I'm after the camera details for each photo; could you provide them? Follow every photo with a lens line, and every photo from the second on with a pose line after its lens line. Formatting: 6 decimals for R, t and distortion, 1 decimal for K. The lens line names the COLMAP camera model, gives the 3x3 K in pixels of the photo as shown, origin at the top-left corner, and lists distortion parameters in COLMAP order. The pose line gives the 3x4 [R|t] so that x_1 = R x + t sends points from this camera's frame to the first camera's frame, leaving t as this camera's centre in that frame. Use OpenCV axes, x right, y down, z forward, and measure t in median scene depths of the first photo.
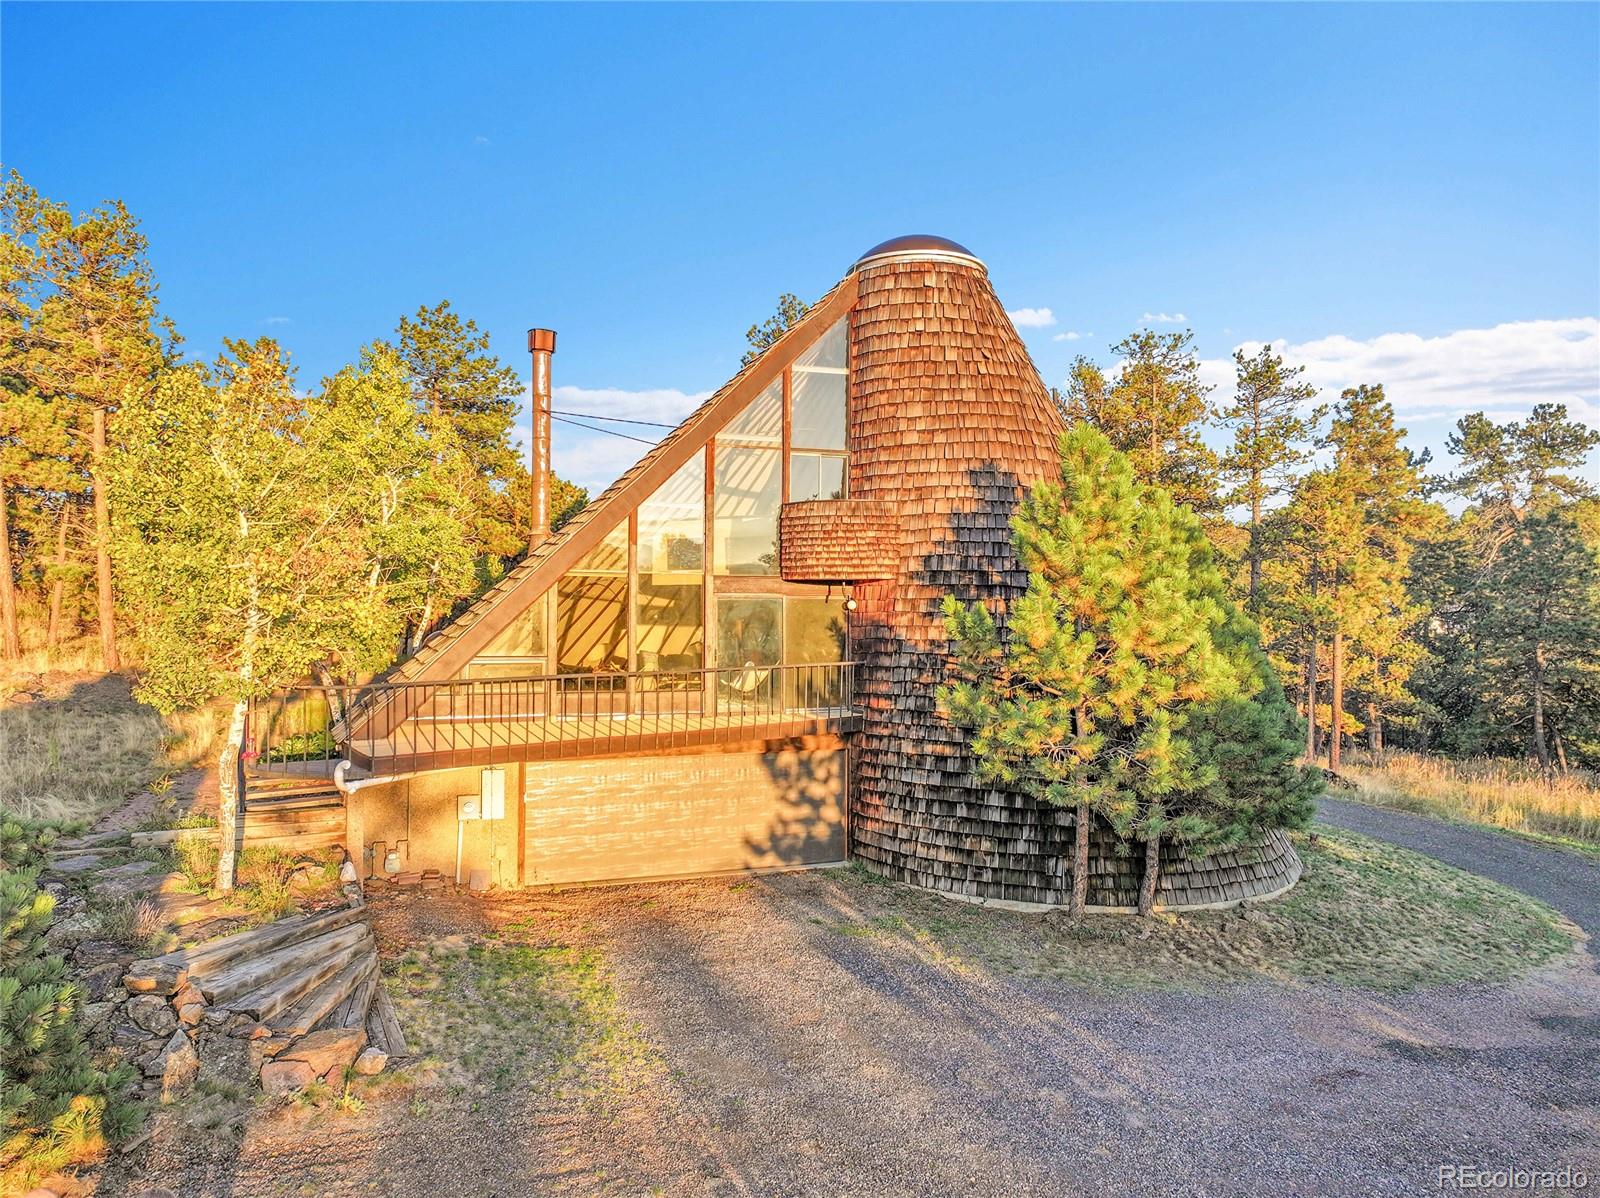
lens RADIAL K [[1096.0, 0, 800.0], [0, 1096.0, 599.0], [0, 0, 1]] dist [-0.000137, 0.000454]
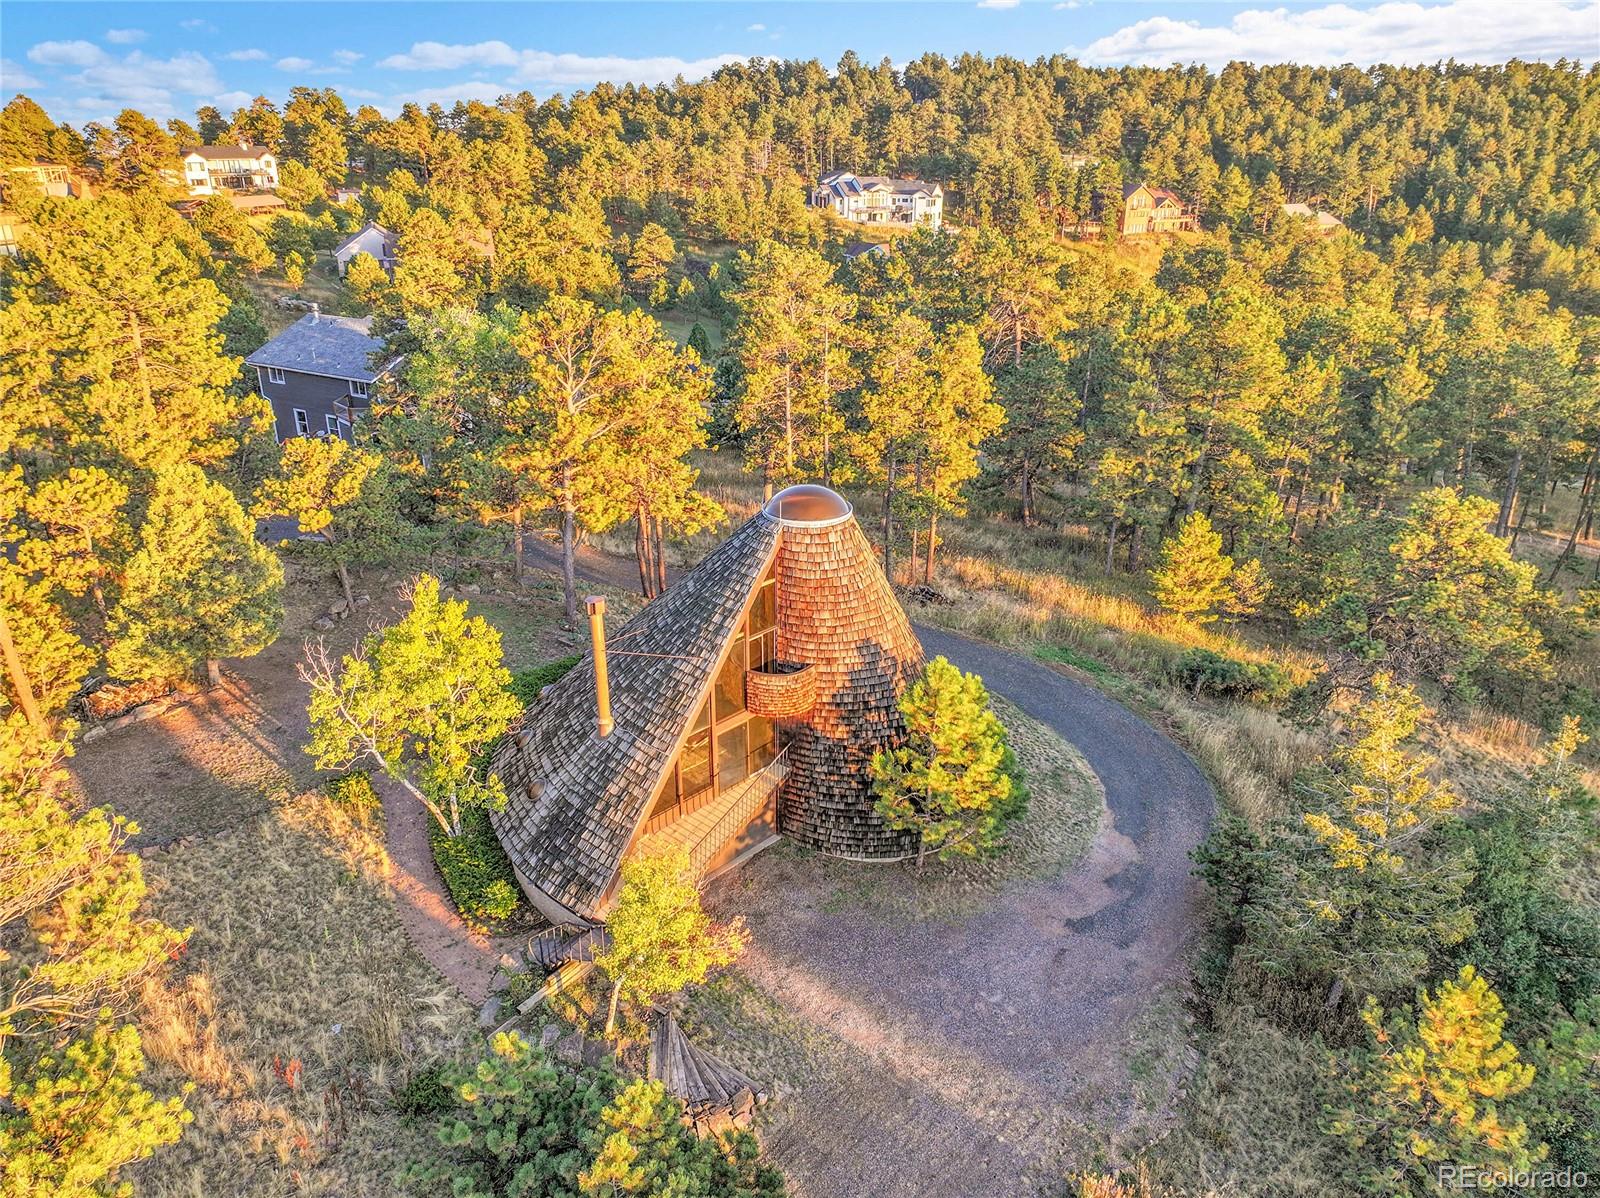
lens RADIAL K [[1096.0, 0, 800.0], [0, 1096.0, 599.0], [0, 0, 1]] dist [-0.000137, 0.000454]
pose [[0.897546, -0.176294, 0.404143, -0.613234], [0.003819, 0.919662, 0.392691, -0.867443], [-0.440904, -0.350915, 0.826113, -0.368907]]
